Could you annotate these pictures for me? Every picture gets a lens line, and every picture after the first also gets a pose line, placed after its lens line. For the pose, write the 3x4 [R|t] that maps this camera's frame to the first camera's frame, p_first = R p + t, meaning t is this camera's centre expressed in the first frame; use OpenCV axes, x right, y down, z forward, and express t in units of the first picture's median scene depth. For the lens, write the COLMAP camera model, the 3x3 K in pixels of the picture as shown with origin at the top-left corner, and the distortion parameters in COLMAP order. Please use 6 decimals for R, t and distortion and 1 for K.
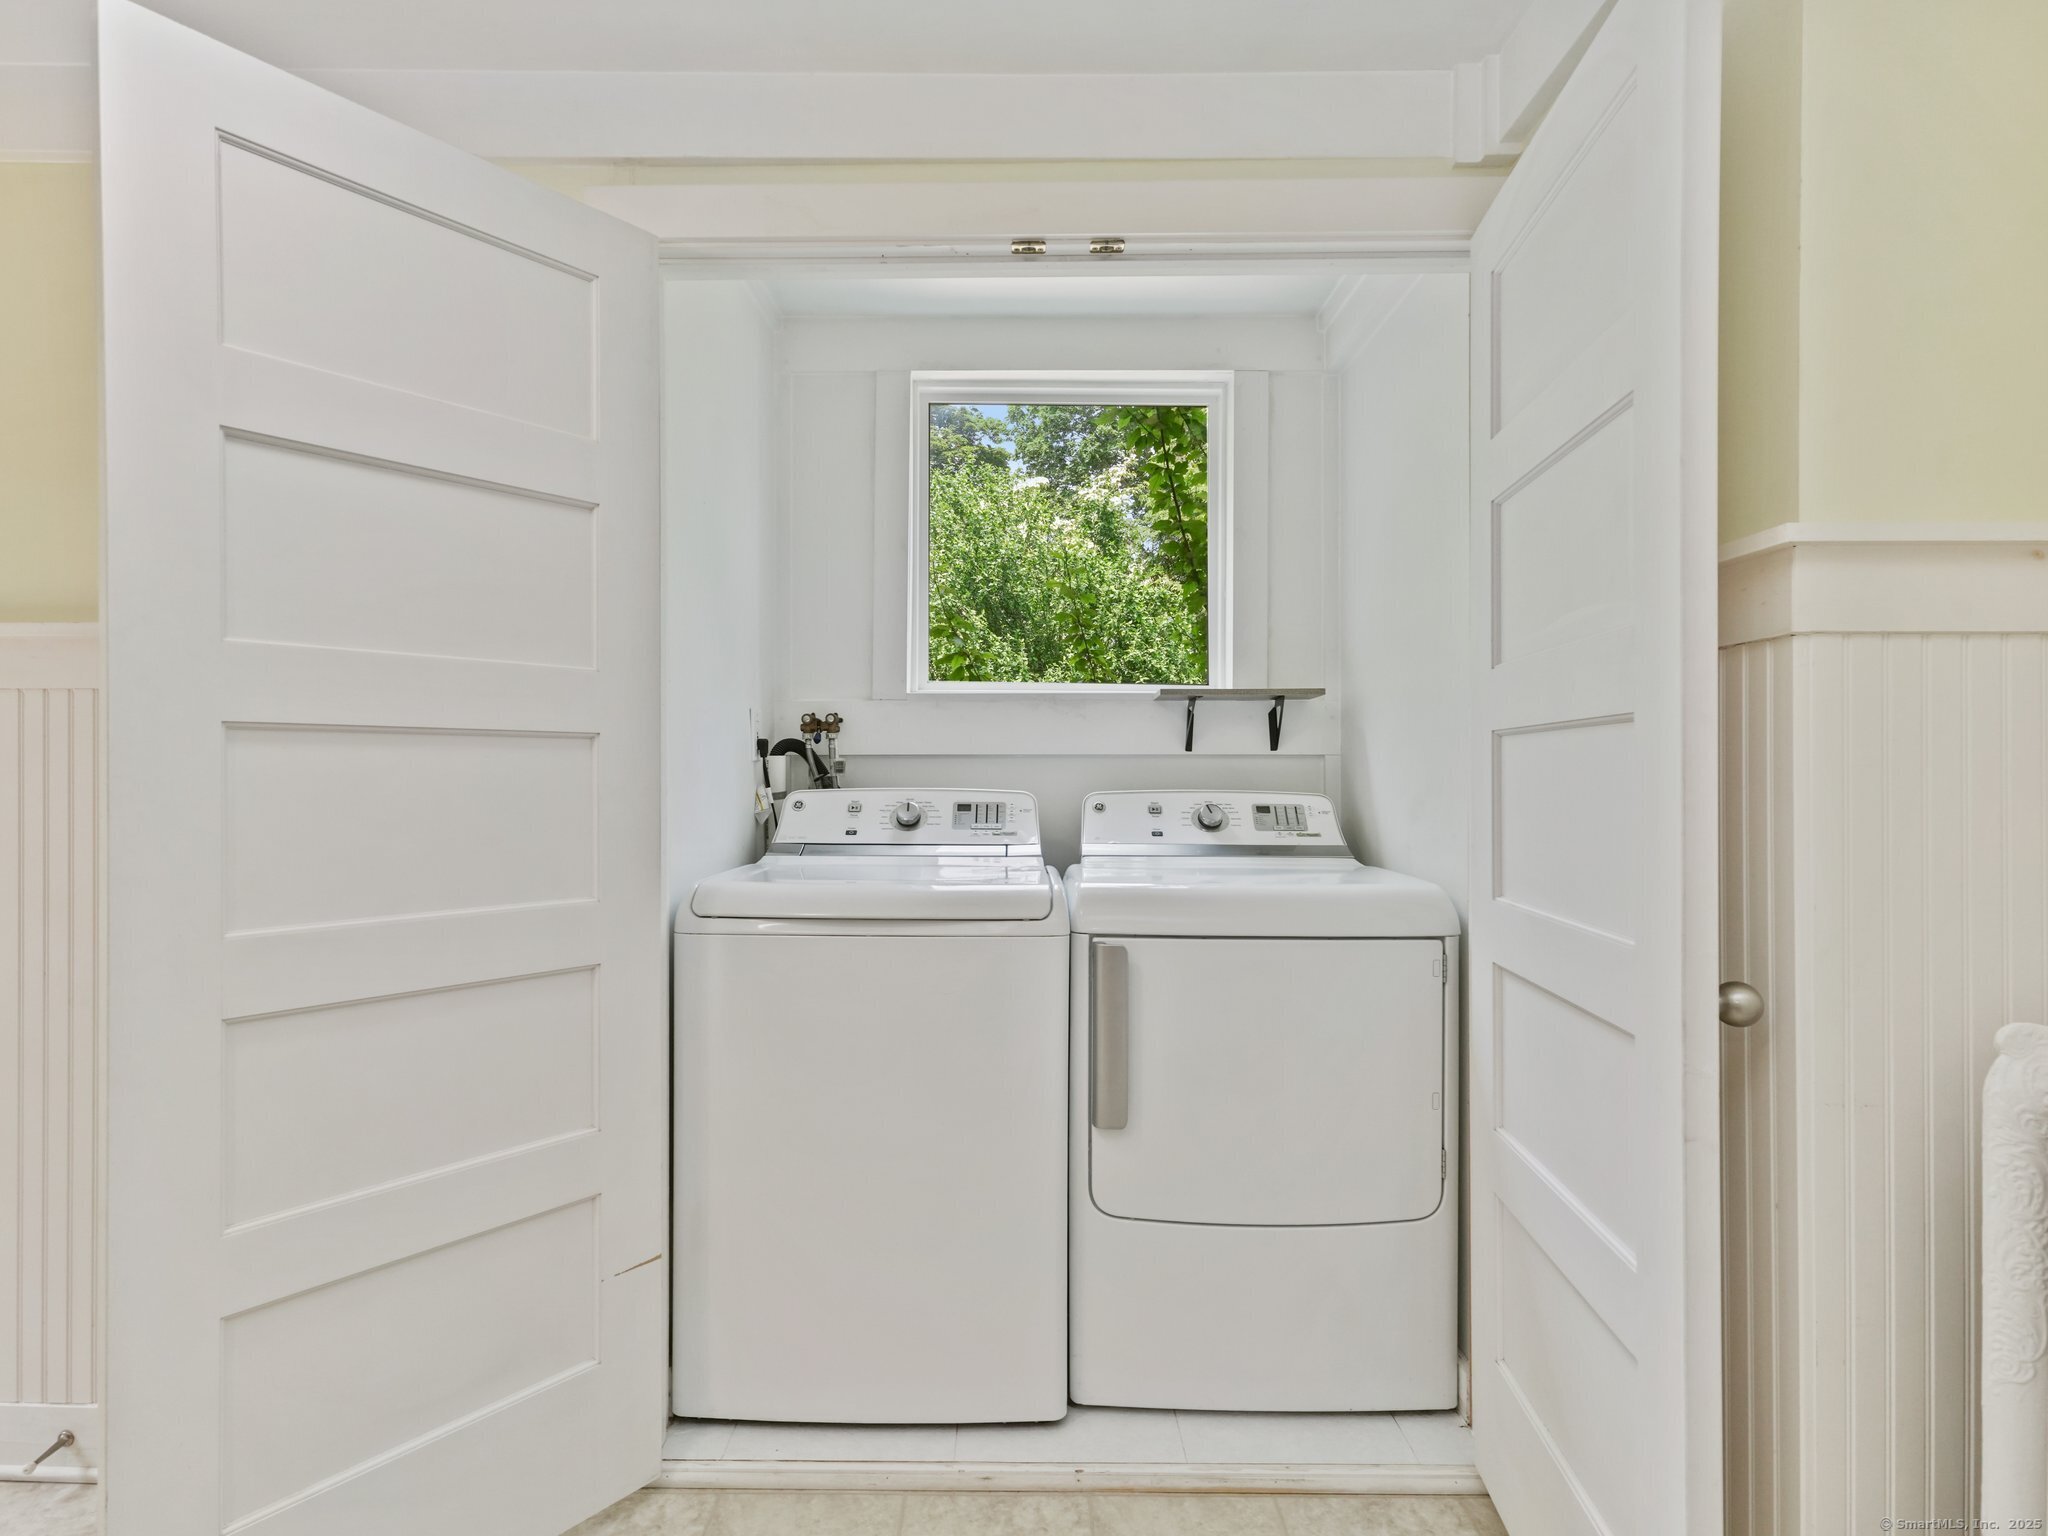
lens RADIAL K [[1098.0, 0, 1013.7], [0, 1098.0, 783.4], [0, 0, 1]] dist [0.001389, 0.005703]
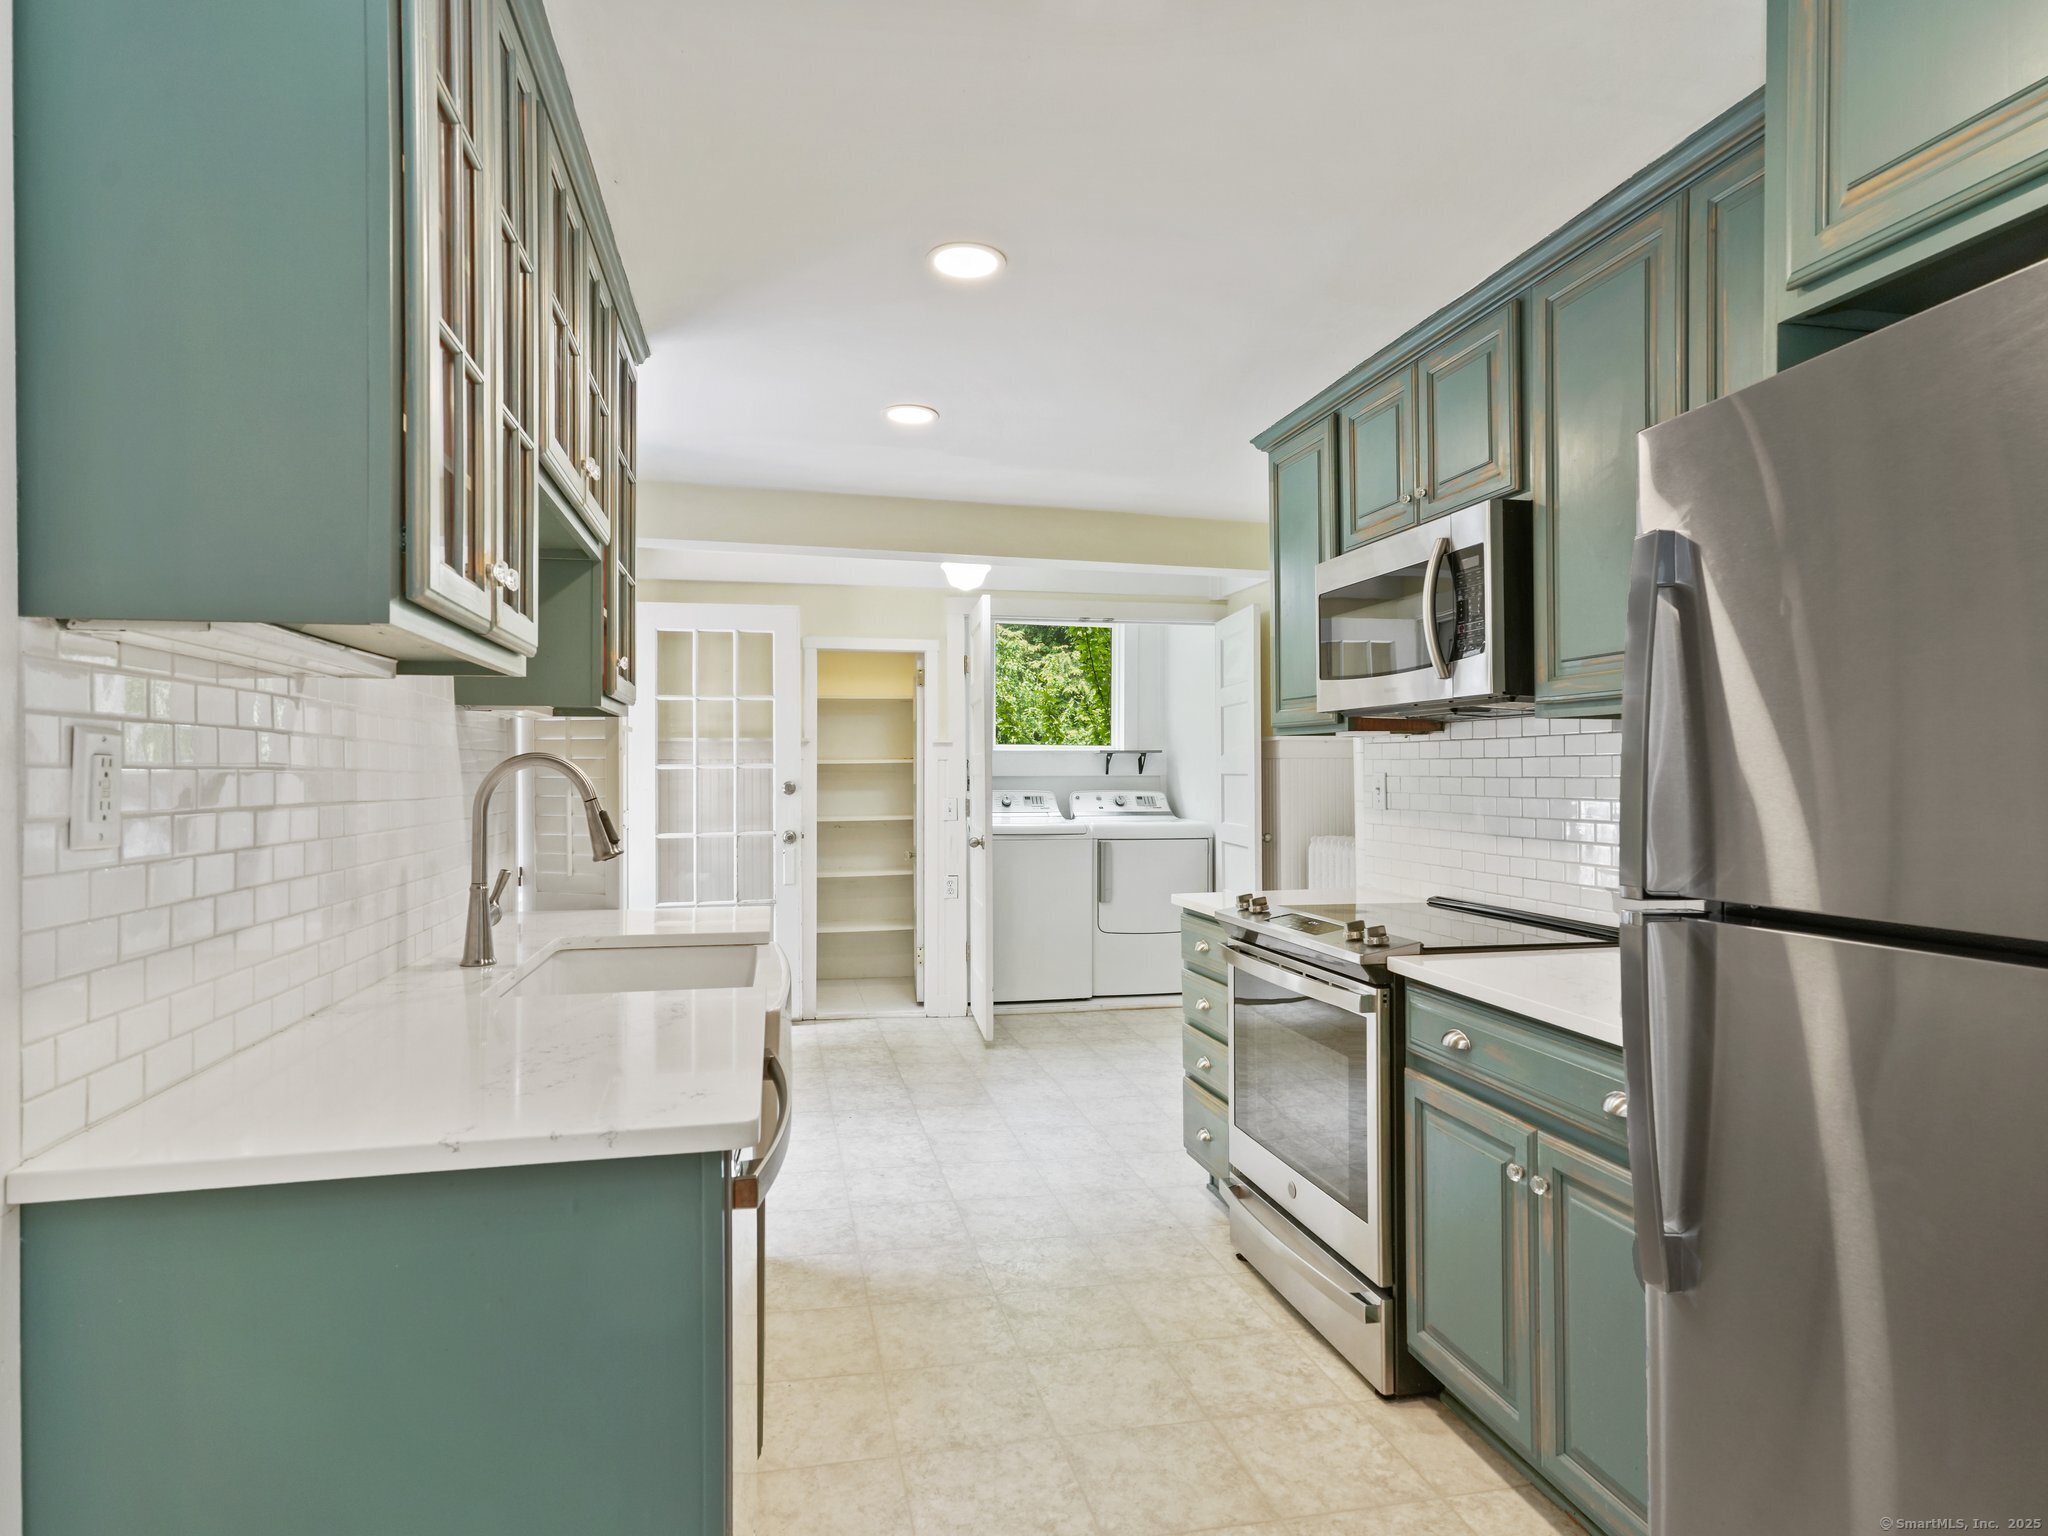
lens RADIAL K [[1079.6, 0, 1029.1], [0, 1079.6, 771.2], [0, 0, 1]] dist [0.031353, 0.001651]
pose [[0.974584, -0.000978, 0.224019, -0.598270], [0.000830, 0.999999, 0.000756, -0.041352], [-0.224019, -0.000551, 0.974585, -1.427992]]
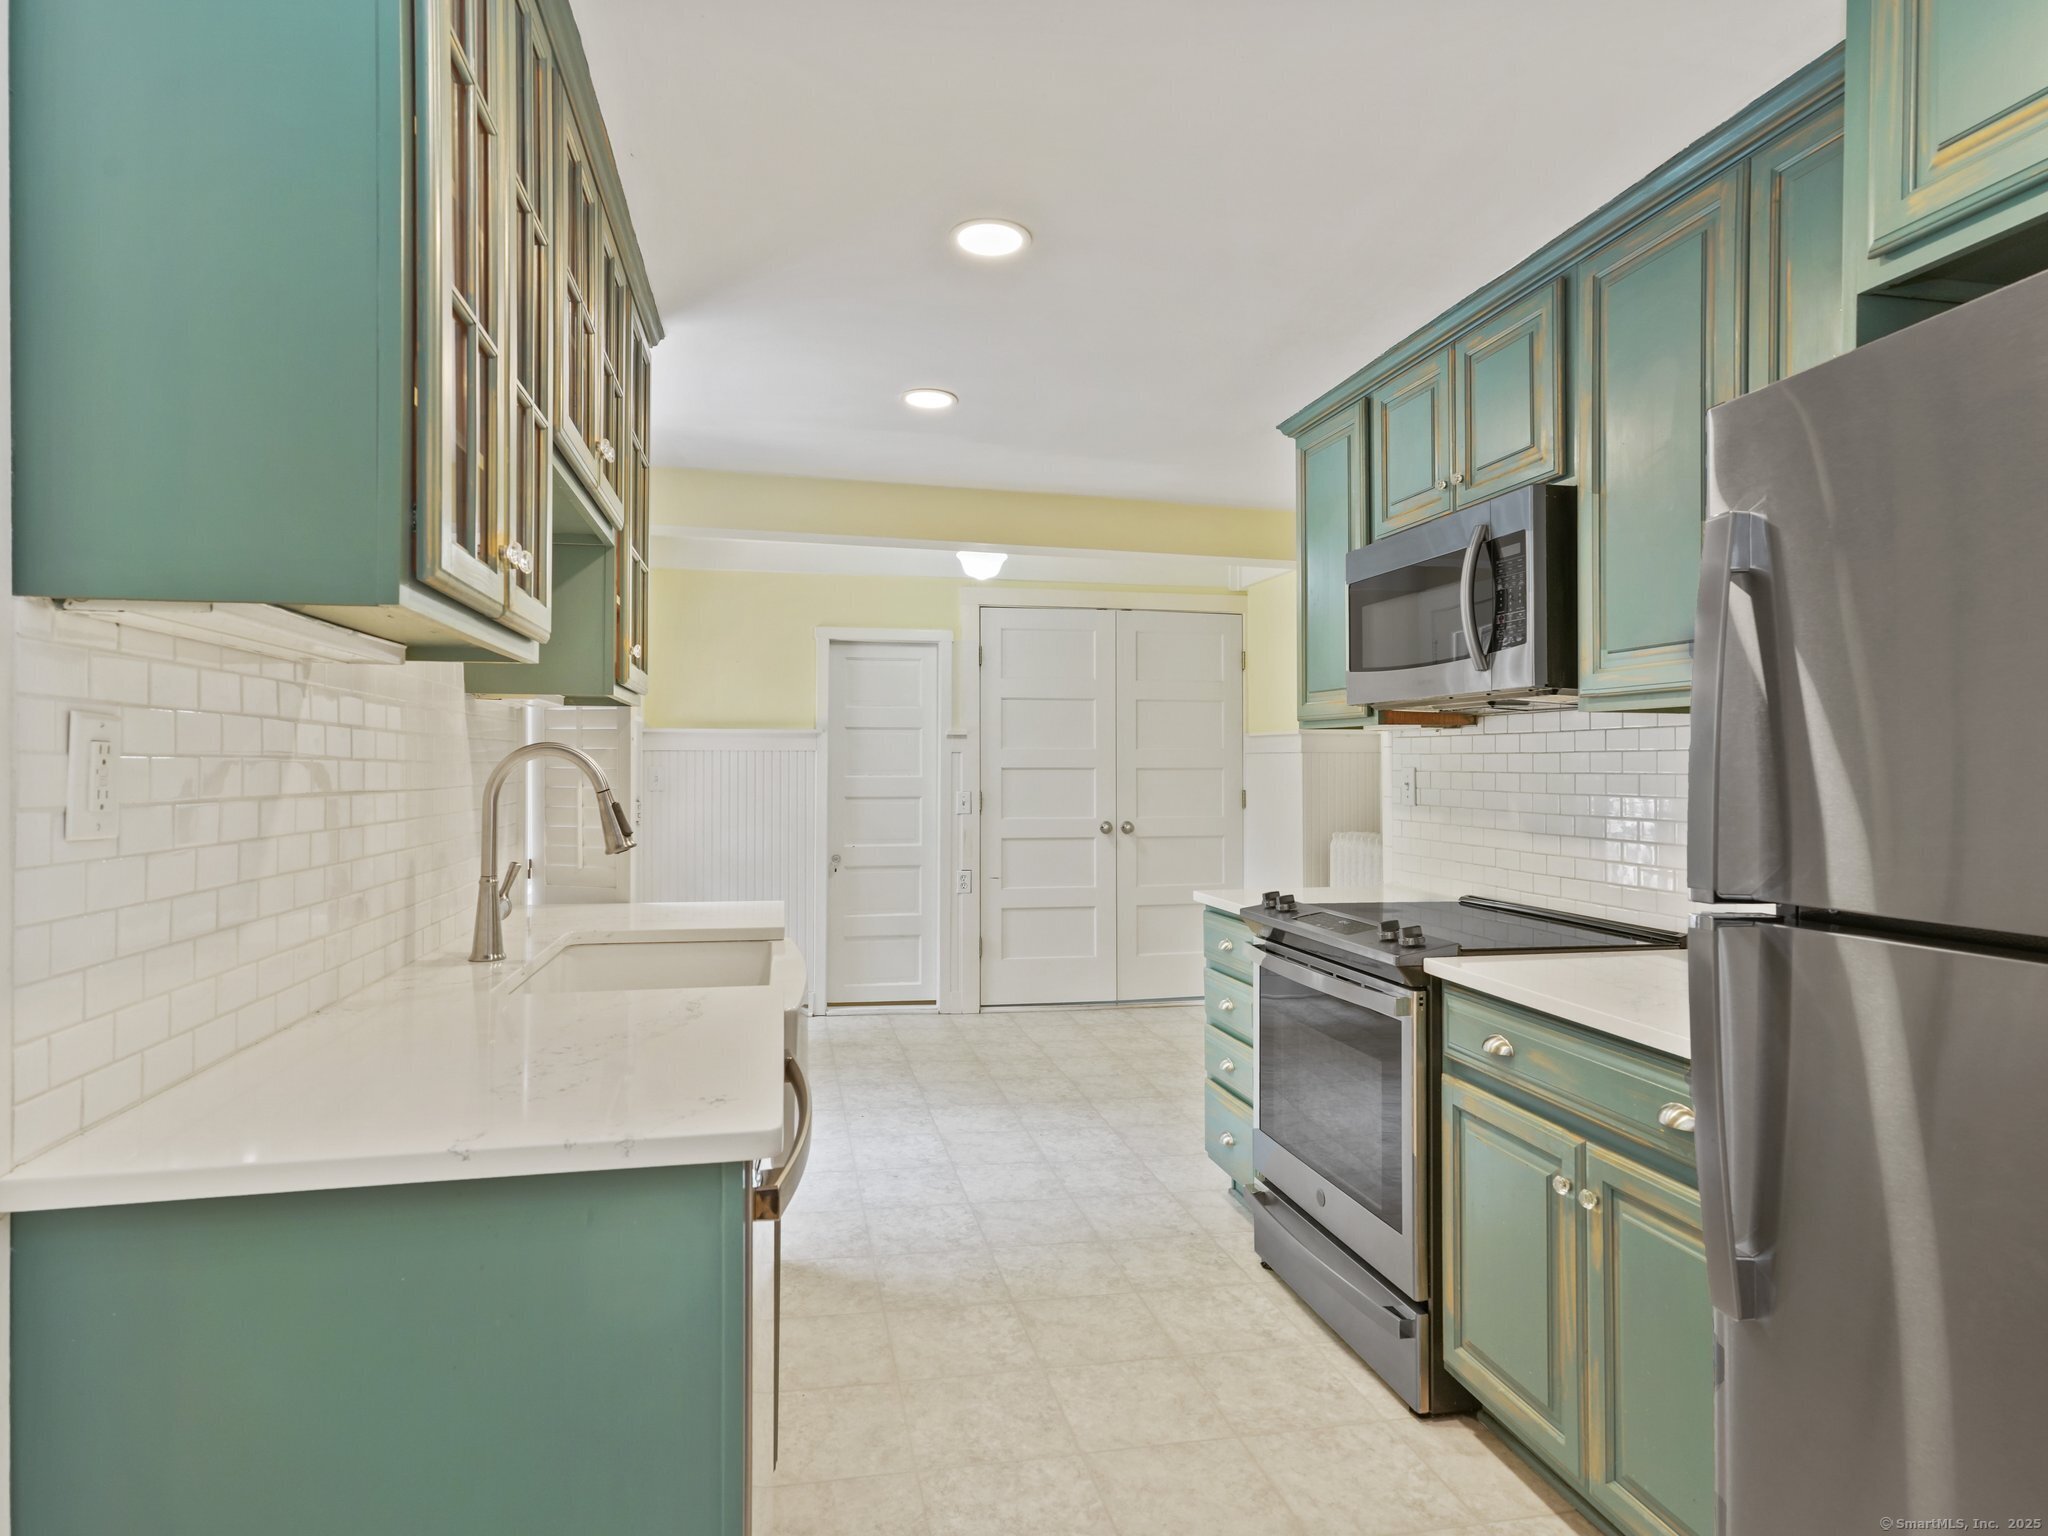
lens RADIAL K [[1079.6, 0, 1021.2], [0, 1079.6, 764.8], [0, 0, 1]] dist [0.031353, 0.001651]
pose [[0.976926, 0.004051, 0.213542, -0.616469], [-0.004339, 0.999990, 0.000881, -0.040075], [-0.213536, -0.001788, 0.976934, -1.370775]]
